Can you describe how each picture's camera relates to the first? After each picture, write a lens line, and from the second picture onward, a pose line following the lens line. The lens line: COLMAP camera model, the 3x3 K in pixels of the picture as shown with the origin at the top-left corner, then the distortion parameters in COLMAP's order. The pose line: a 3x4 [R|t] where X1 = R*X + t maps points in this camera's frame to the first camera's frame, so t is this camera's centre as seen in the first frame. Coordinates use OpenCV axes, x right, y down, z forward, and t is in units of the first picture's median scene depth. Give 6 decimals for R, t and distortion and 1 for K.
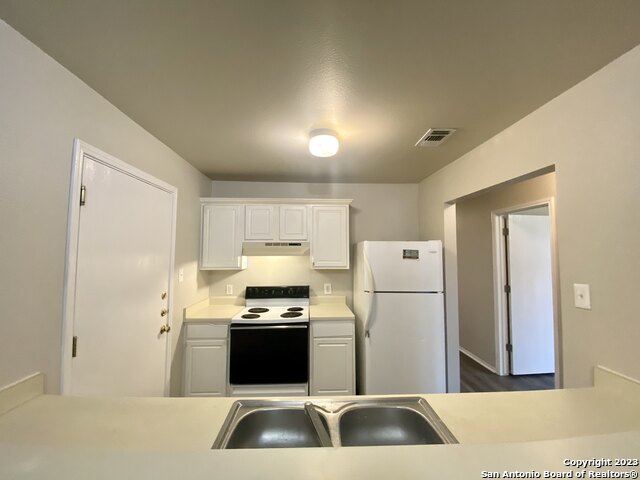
lens RADIAL K [[261.0, 0, 319.6], [0, 261.0, 238.9], [0, 0, 1]] dist [0.037713, -0.026450]
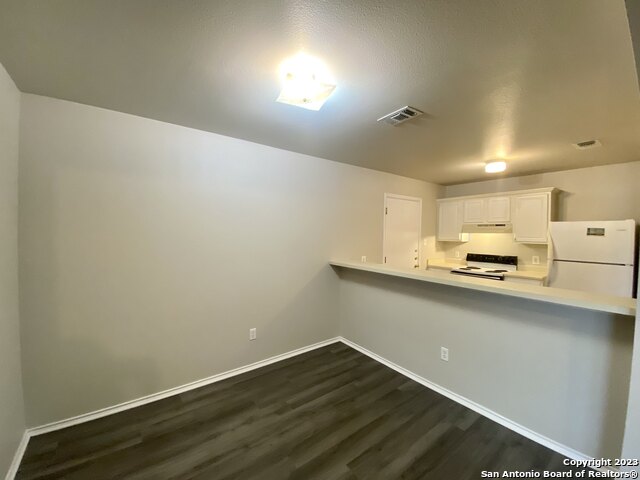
lens RADIAL K [[261.0, 0, 319.6], [0, 261.0, 238.9], [0, 0, 1]] dist [0.037713, -0.026450]
pose [[0.562646, 0.024554, -0.826333, 0.548581], [0.033557, 0.998057, 0.052505, -0.013177], [0.826016, -0.057271, 0.560729, -0.629728]]
